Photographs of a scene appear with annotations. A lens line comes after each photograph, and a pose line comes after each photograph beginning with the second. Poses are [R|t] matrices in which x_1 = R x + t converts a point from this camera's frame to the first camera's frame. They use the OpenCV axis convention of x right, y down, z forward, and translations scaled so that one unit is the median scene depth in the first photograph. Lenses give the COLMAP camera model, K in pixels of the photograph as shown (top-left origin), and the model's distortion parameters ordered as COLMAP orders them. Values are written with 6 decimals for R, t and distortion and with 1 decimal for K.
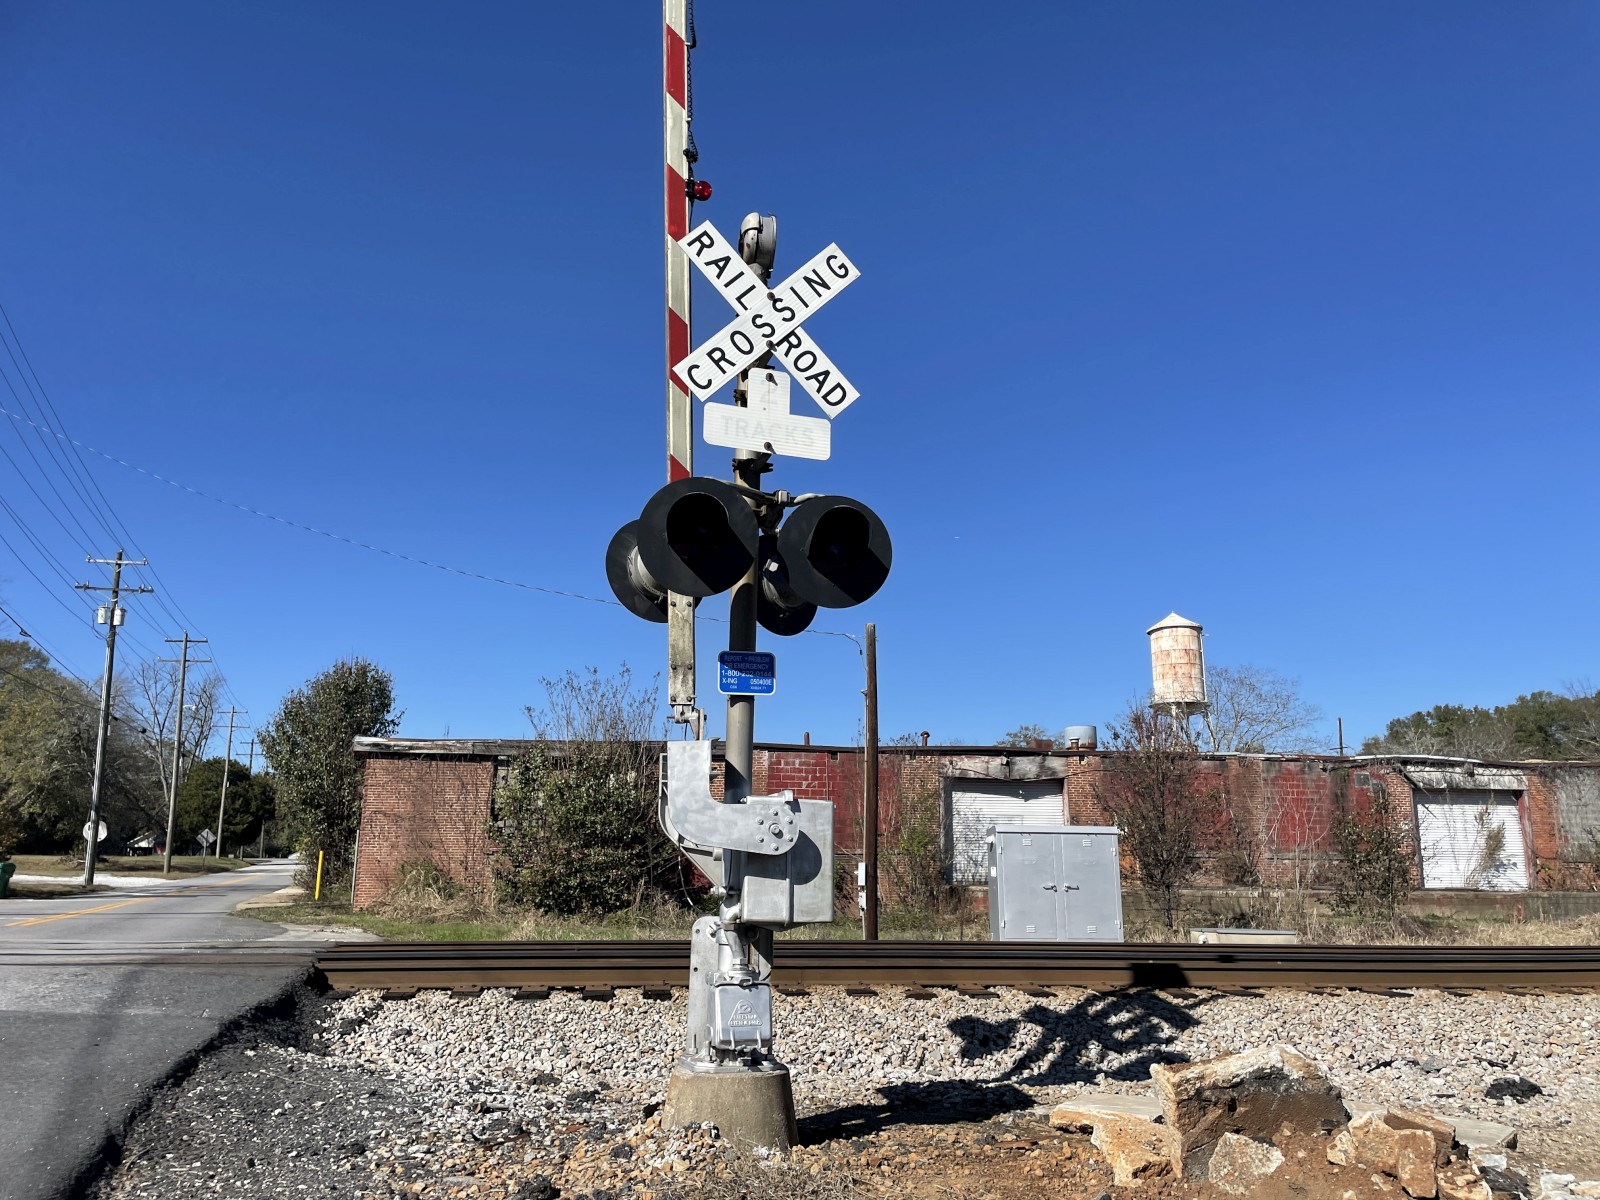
lens RADIAL K [[1214.4, 0, 812.9], [0, 1214.4, 602.8], [0, 0, 1]] dist [0.097069, -0.119606]
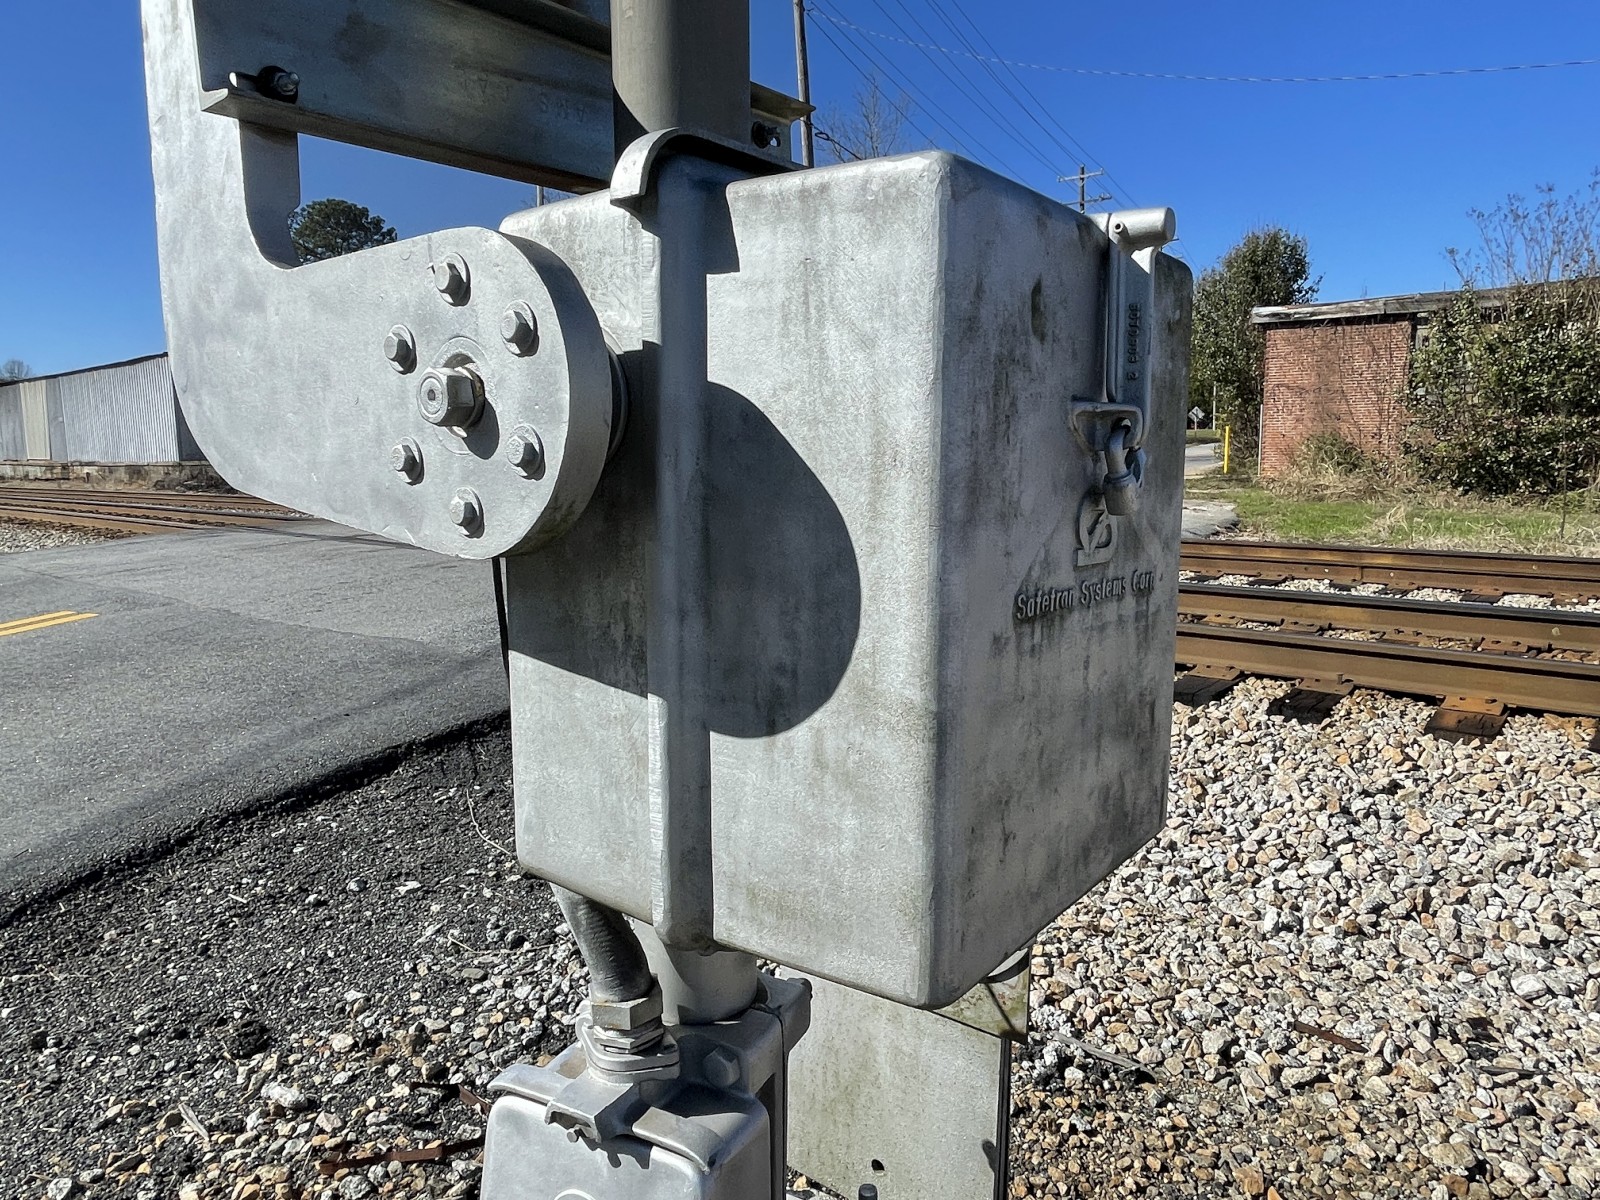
lens RADIAL K [[1043.0, 0, 809.9], [0, 1043.0, 595.8], [0, 0, 1]] dist [-0.002100, -0.001404]
pose [[0.668978, 0.089289, -0.737899, 0.017798], [0.178821, 0.944266, 0.276378, 0.034484], [0.721451, -0.316843, 0.615727, 0.179218]]
